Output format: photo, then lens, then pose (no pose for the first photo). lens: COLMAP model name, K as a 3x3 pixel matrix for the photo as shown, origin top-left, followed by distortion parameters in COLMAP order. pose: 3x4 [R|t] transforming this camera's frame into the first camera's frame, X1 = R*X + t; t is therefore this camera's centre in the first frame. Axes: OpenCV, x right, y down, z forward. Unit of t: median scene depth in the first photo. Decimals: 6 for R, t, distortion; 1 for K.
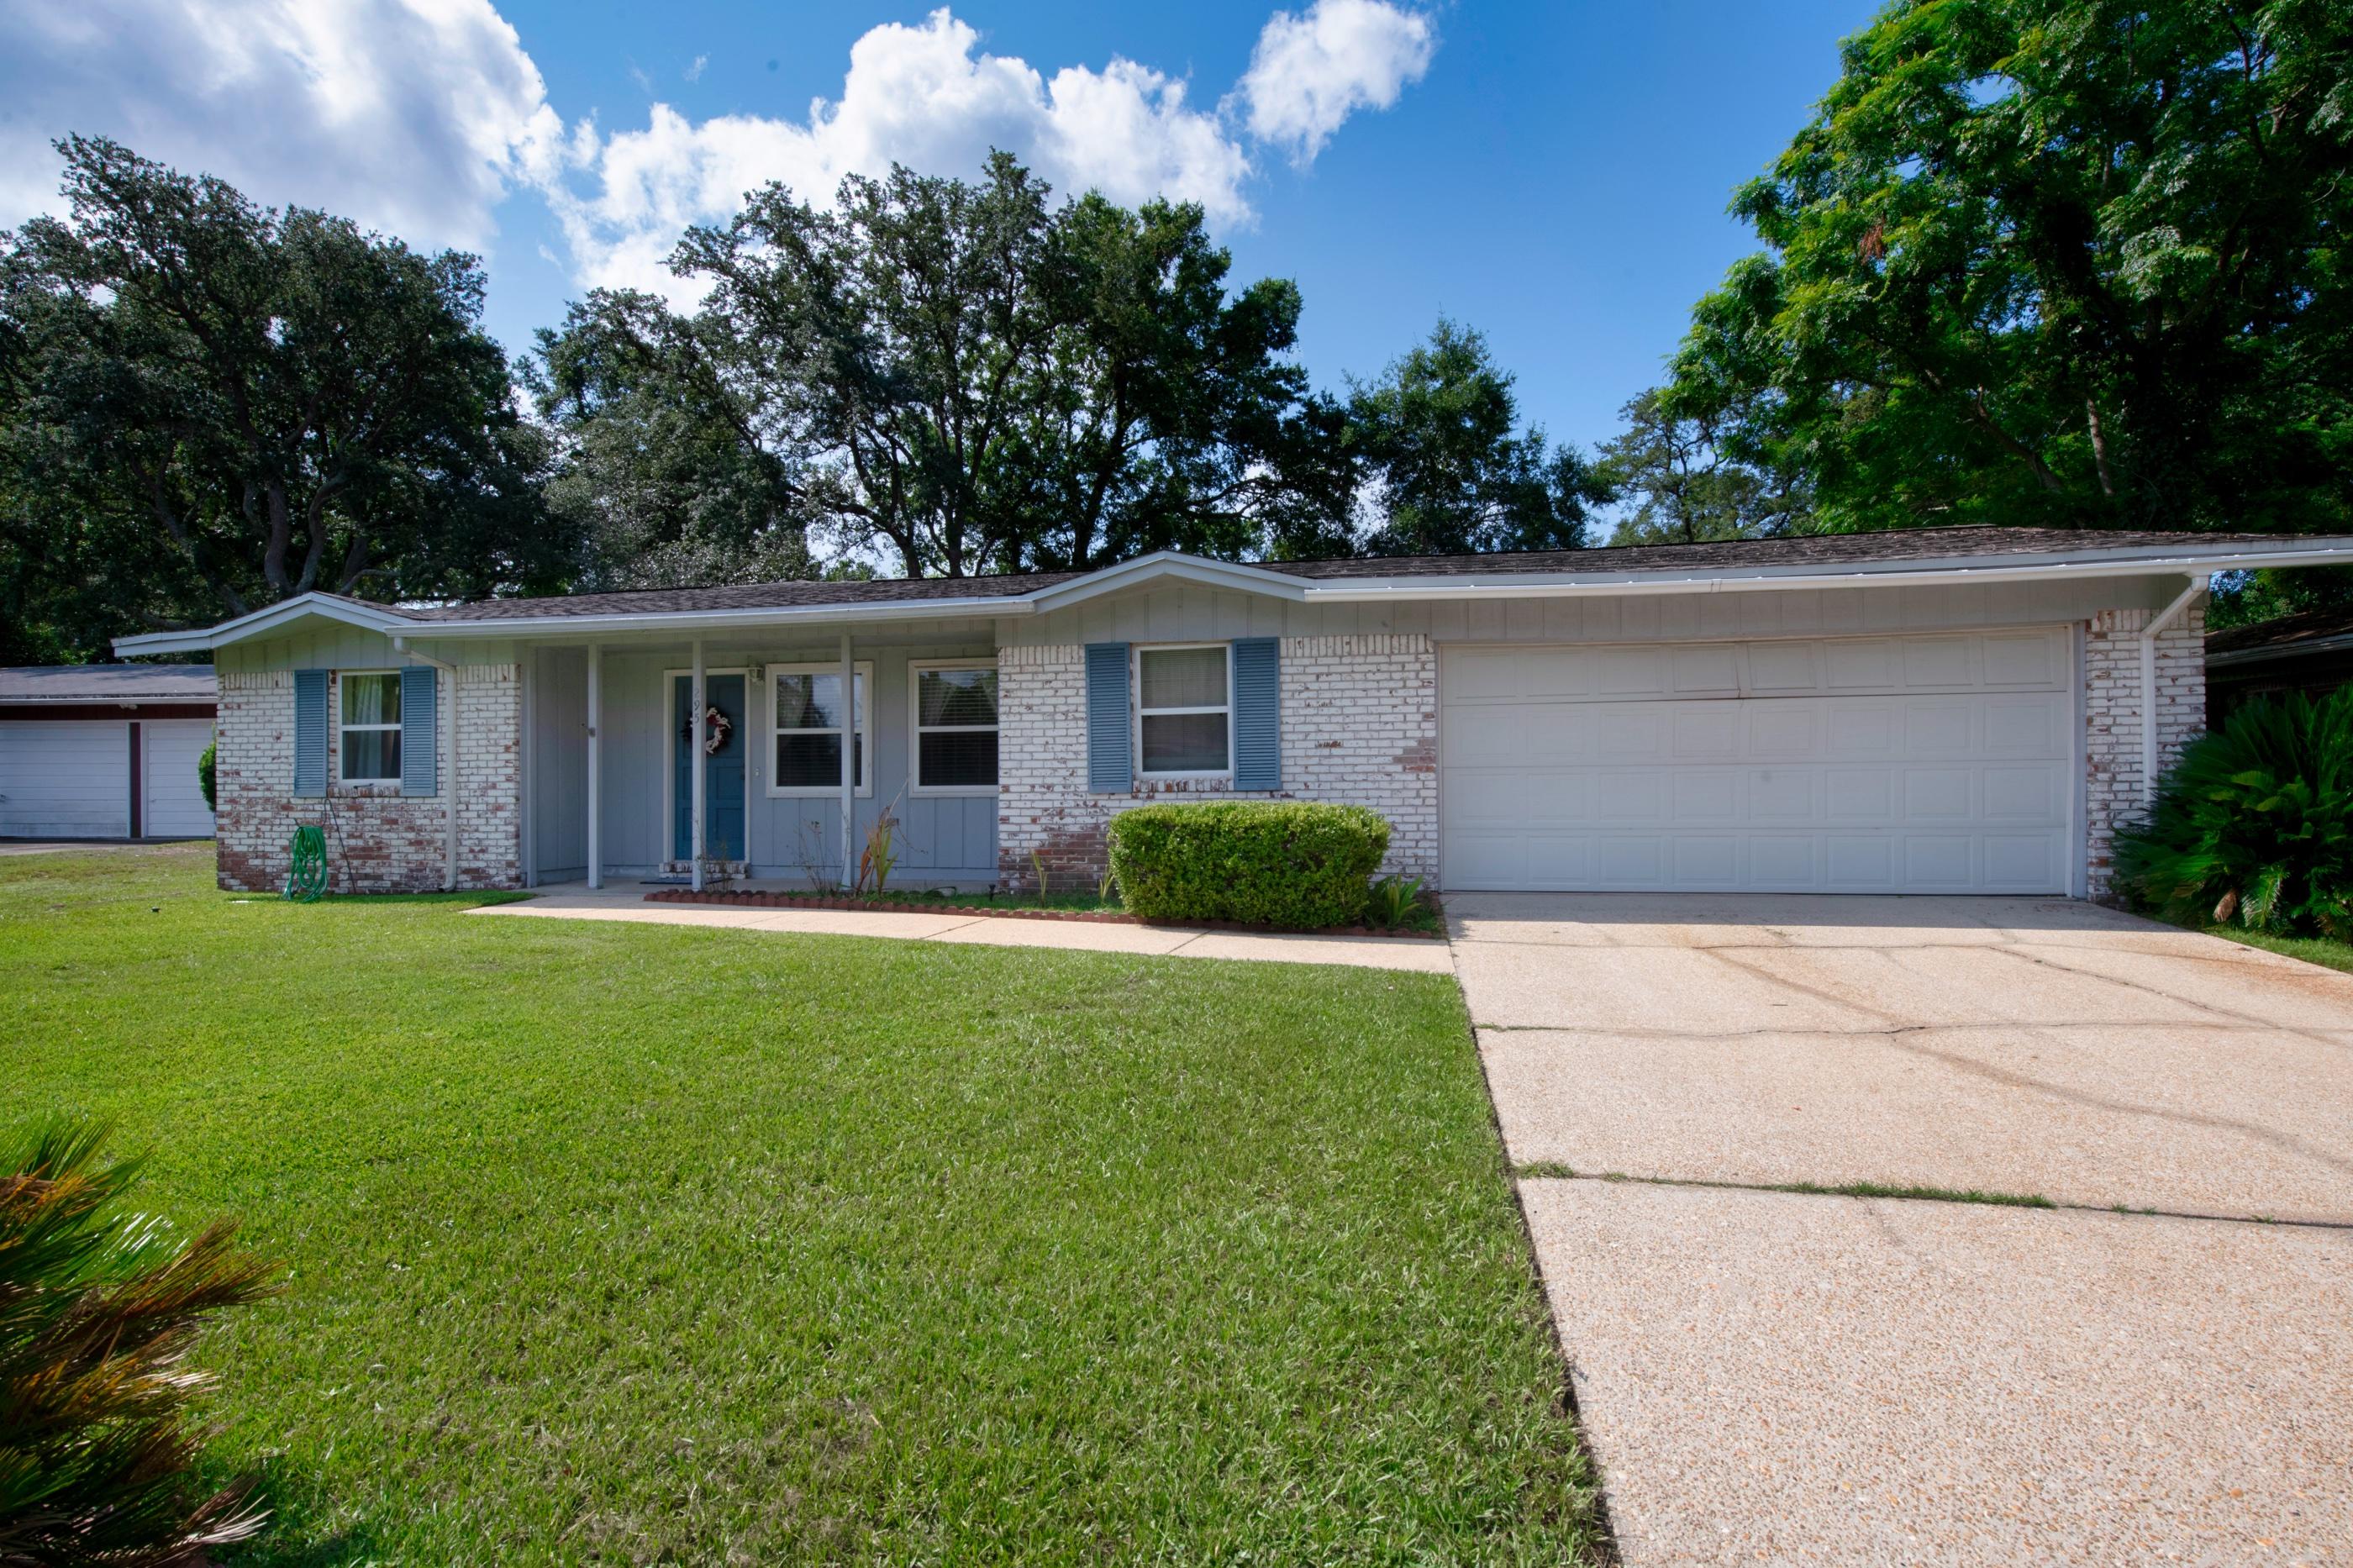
lens RADIAL K [[1092.8, 0, 1193.7], [0, 1092.8, 783.4], [0, 0, 1]] dist [-0.016155, -0.003716]
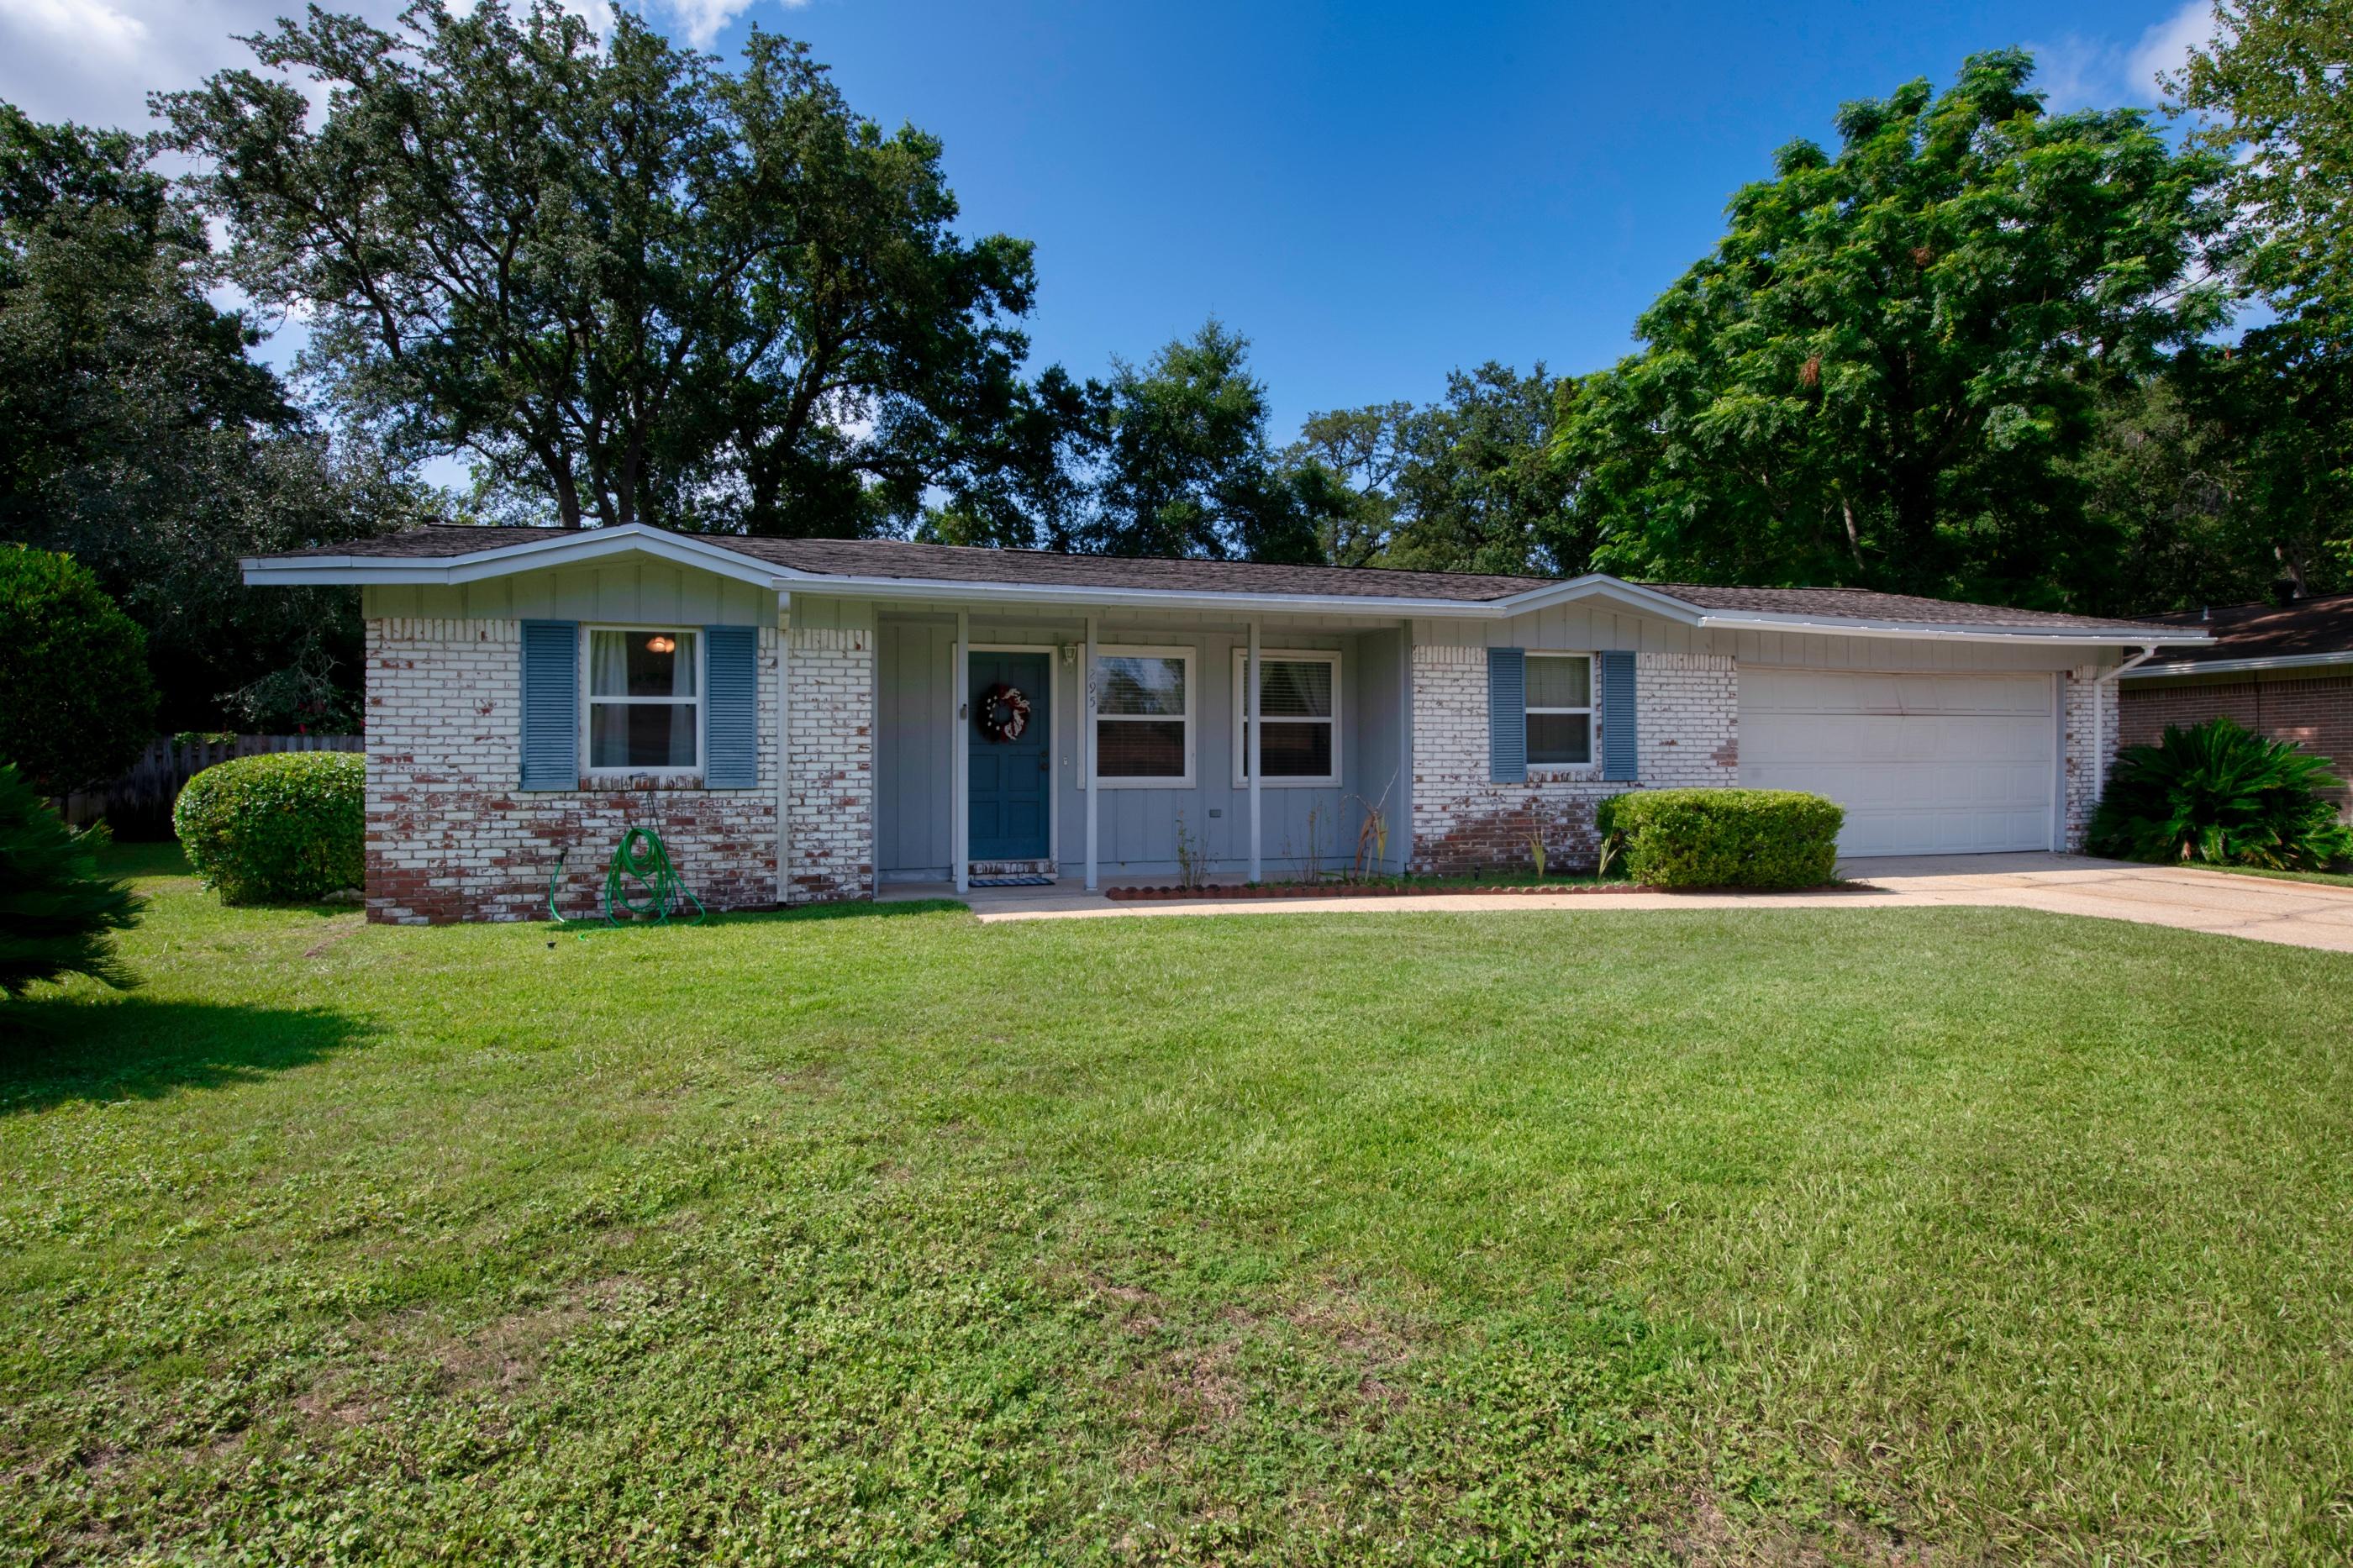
lens RADIAL K [[1203.6, 0, 1202.1], [0, 1203.6, 767.0], [0, 0, 1]] dist [-0.007642, -0.000170]
pose [[0.881931, 0.005551, 0.471345, -0.827386], [-0.000807, 0.999947, -0.010267, 0.004492], [-0.471377, 0.008675, 0.881889, 0.056190]]
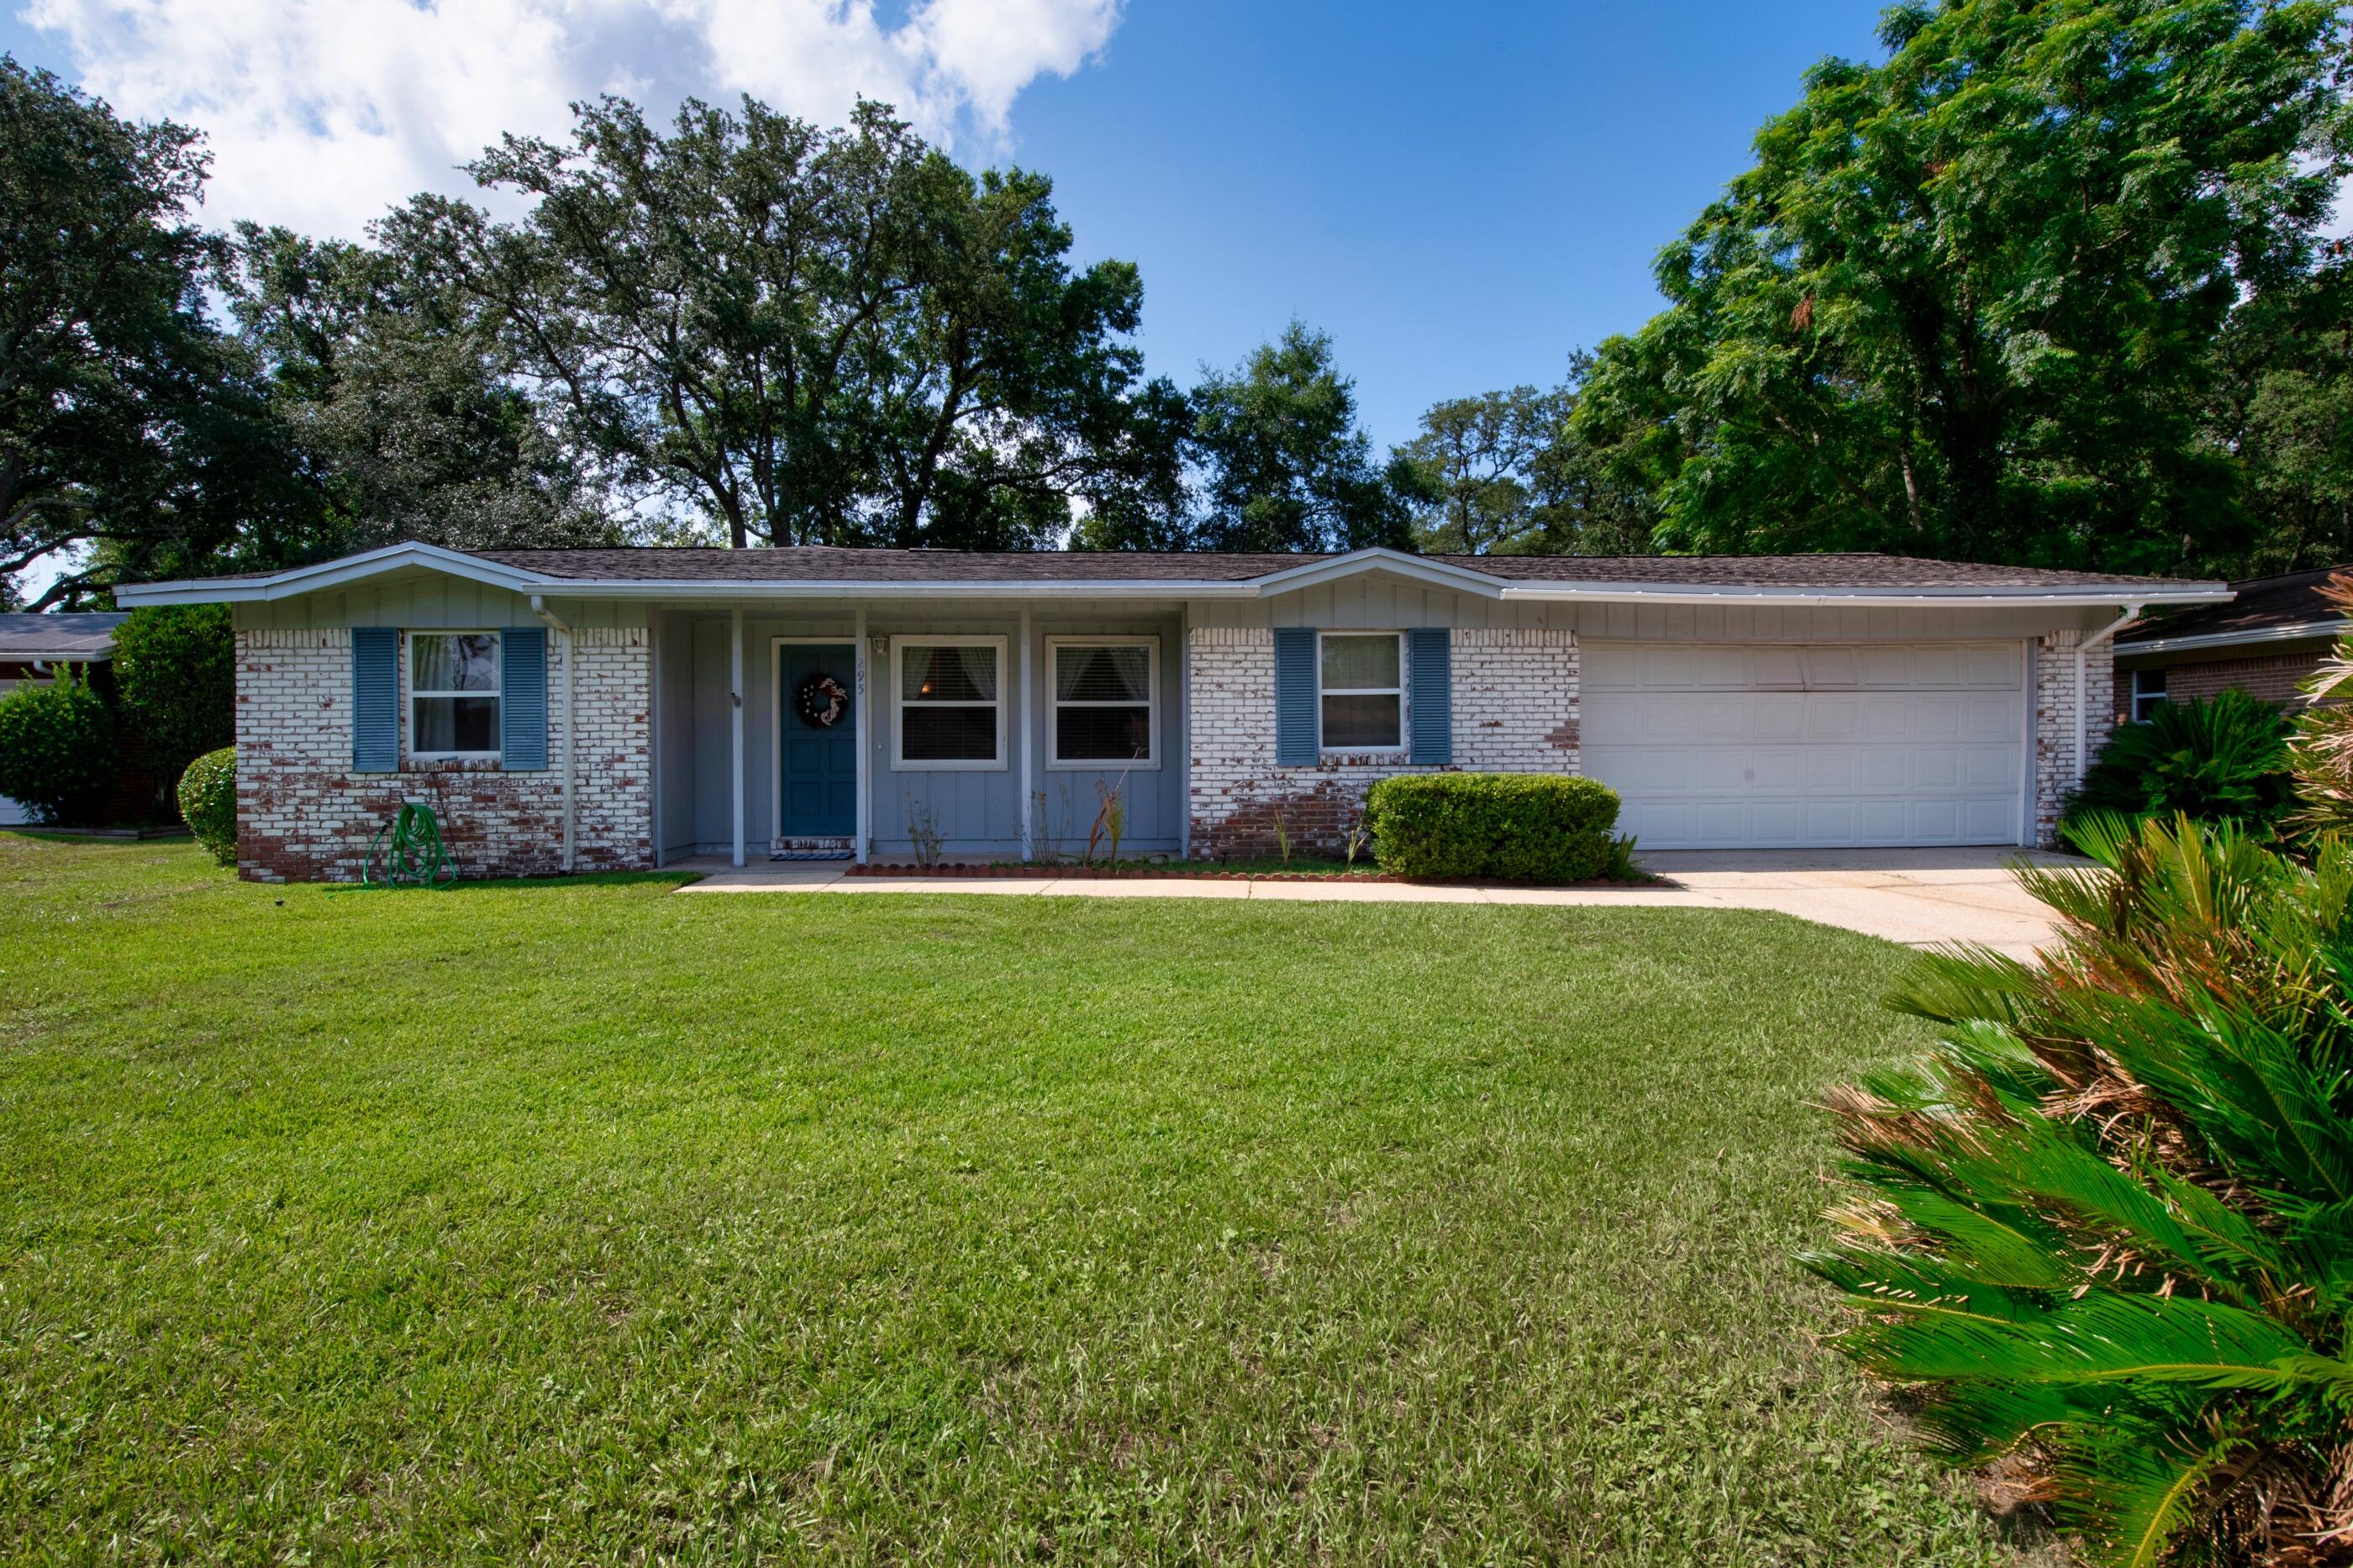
lens RADIAL K [[1102.5, 0, 1169.2], [0, 1102.5, 783.4], [0, 0, 1]] dist [-0.016969, 0.002472]
pose [[0.968925, -0.003516, 0.247331, -0.418710], [-0.001409, 0.999804, 0.019732, 0.003435], [-0.247352, -0.019468, 0.968730, -0.027757]]
